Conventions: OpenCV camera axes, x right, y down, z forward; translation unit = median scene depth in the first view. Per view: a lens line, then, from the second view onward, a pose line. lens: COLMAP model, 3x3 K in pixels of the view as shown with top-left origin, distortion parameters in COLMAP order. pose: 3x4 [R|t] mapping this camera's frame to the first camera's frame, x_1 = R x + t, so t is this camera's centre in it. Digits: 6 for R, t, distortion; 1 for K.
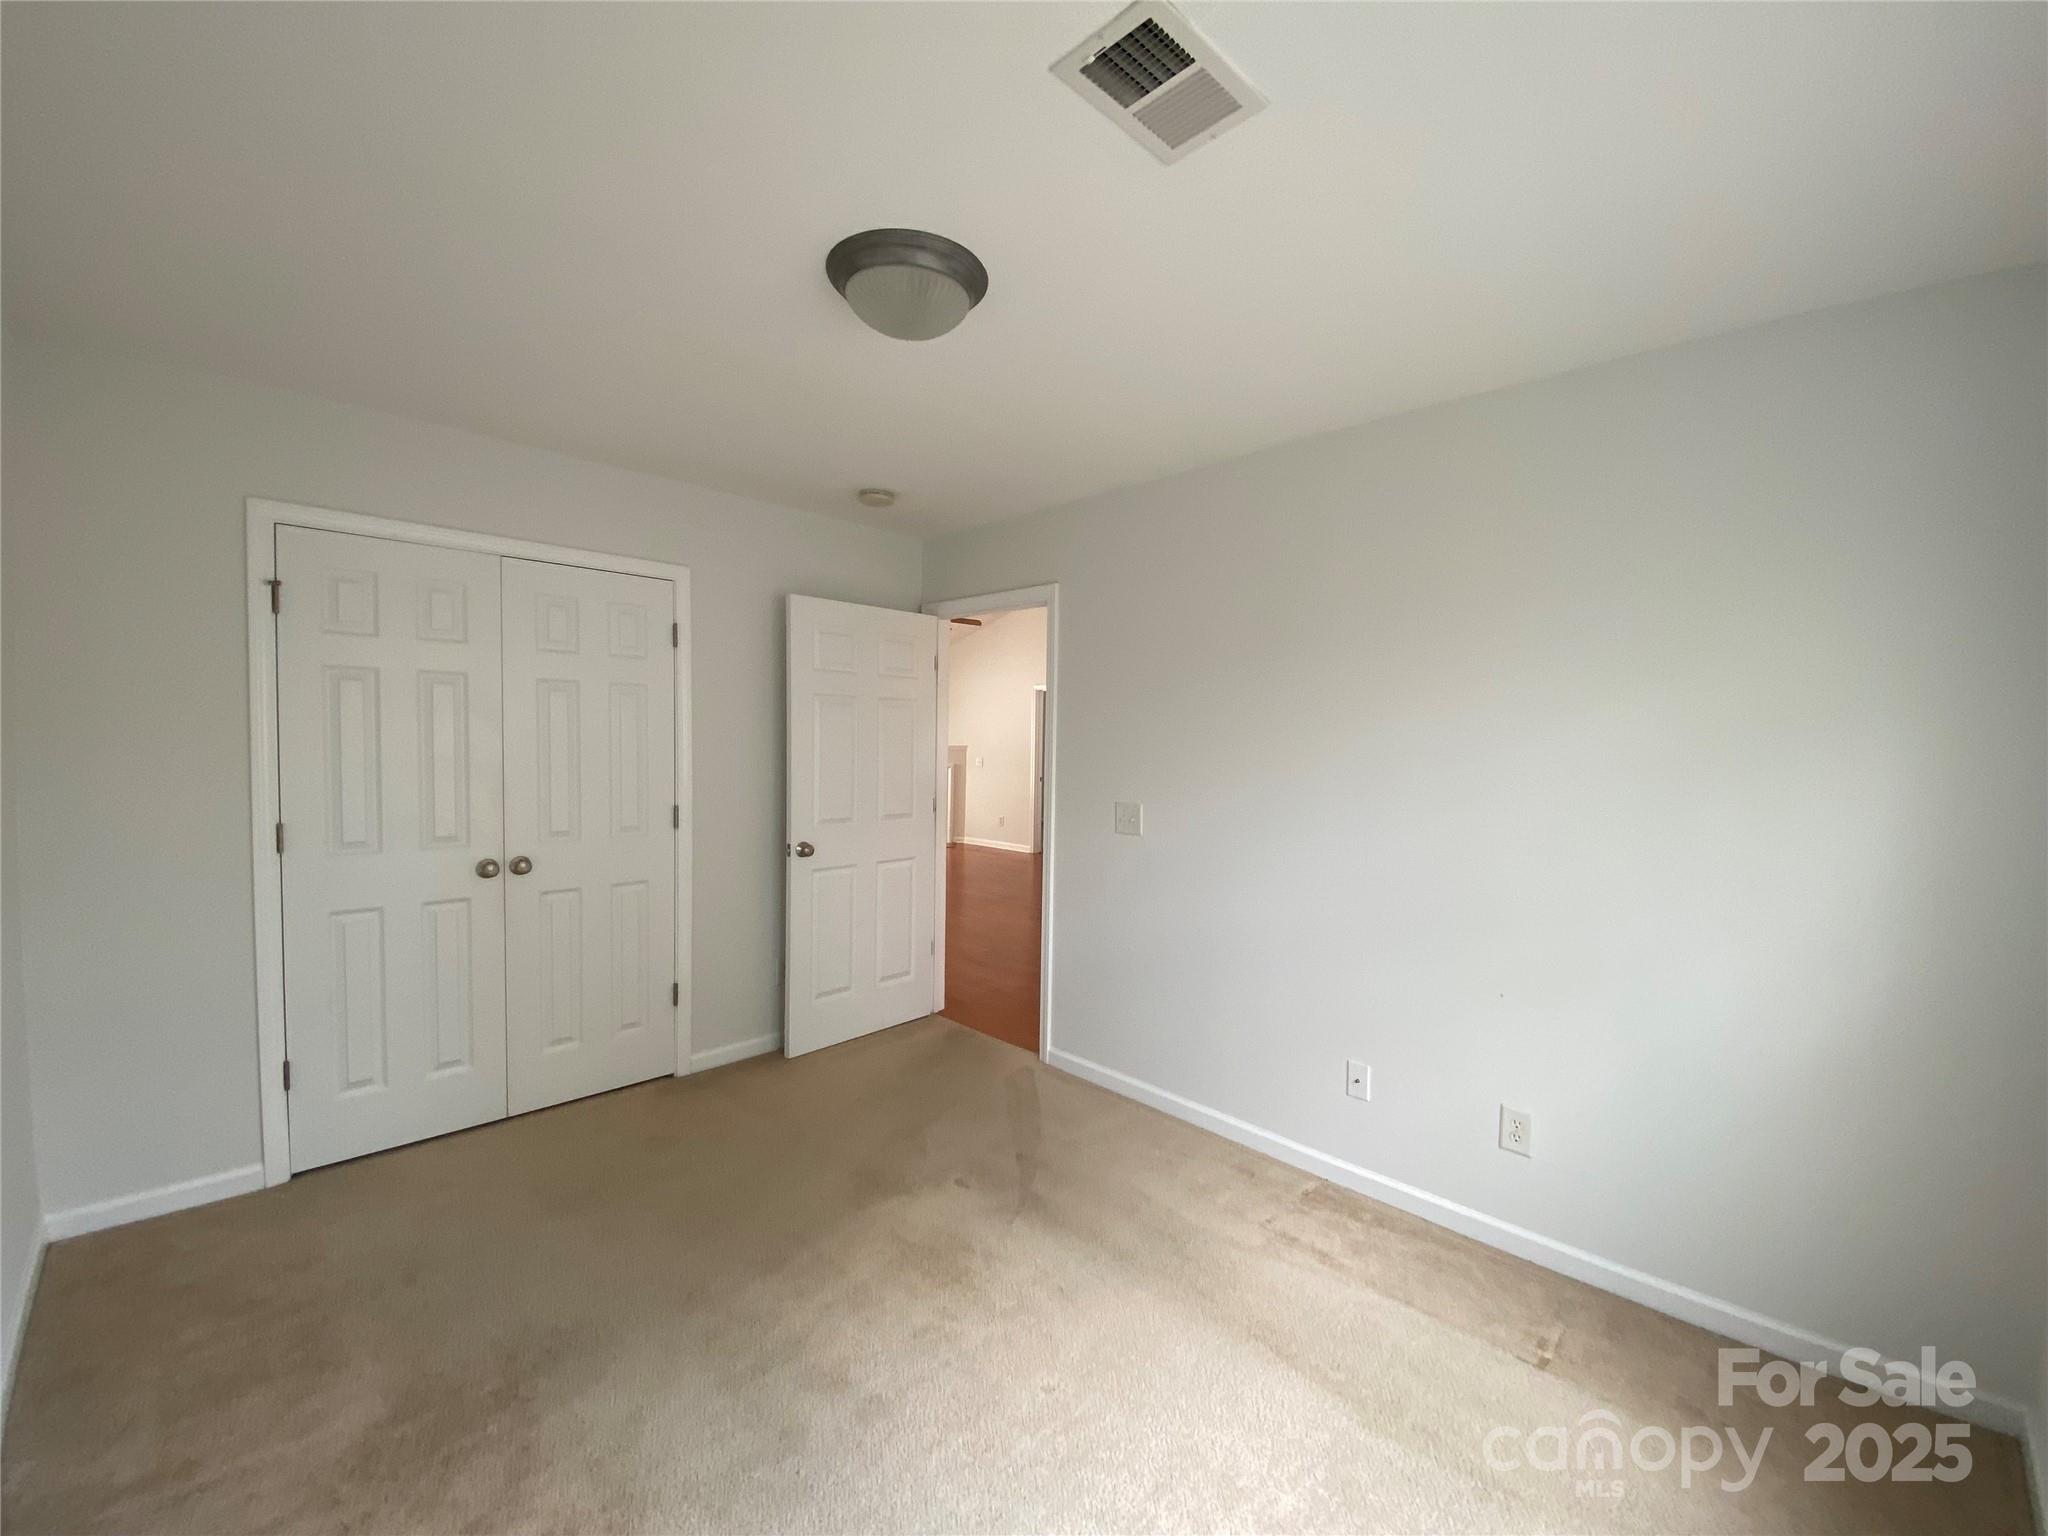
lens RADIAL K [[822.2, 0, 1021.6], [0, 822.2, 770.6], [0, 0, 1]] dist [0.021630, -0.020878]
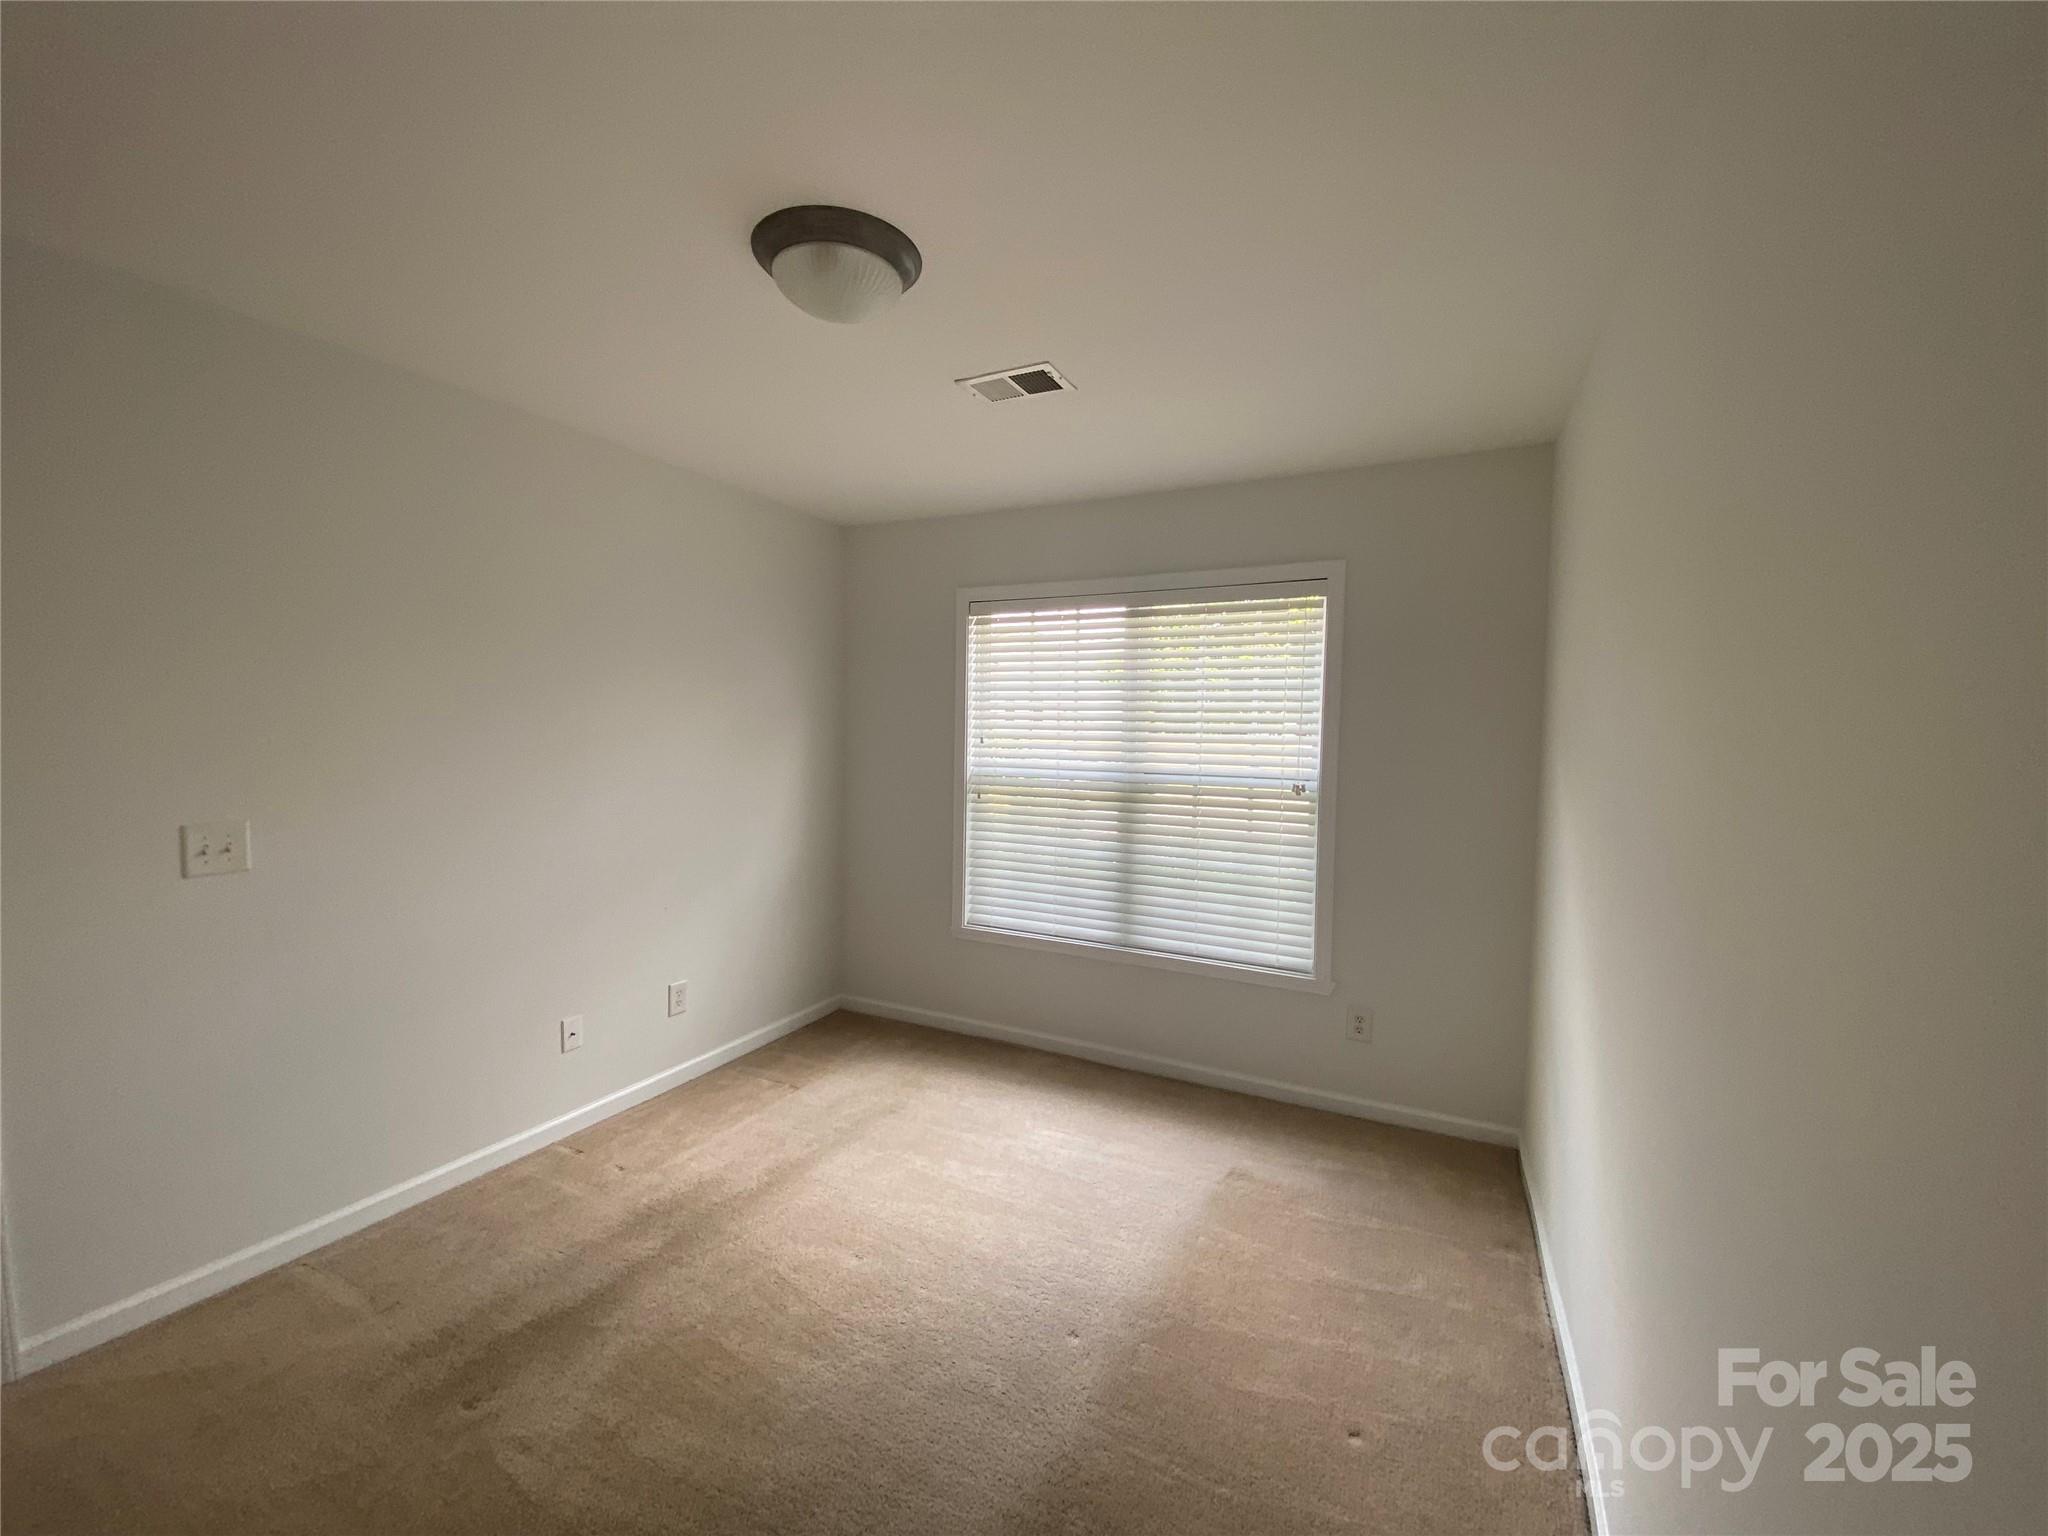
lens RADIAL K [[822.2, 0, 1021.6], [0, 822.2, 770.6], [0, 0, 1]] dist [0.021630, -0.020878]
pose [[-0.311290, -0.079041, 0.947022, -0.899802], [0.008552, 0.996262, 0.085962, -0.071550], [-0.950277, 0.034858, -0.309450, 0.866029]]
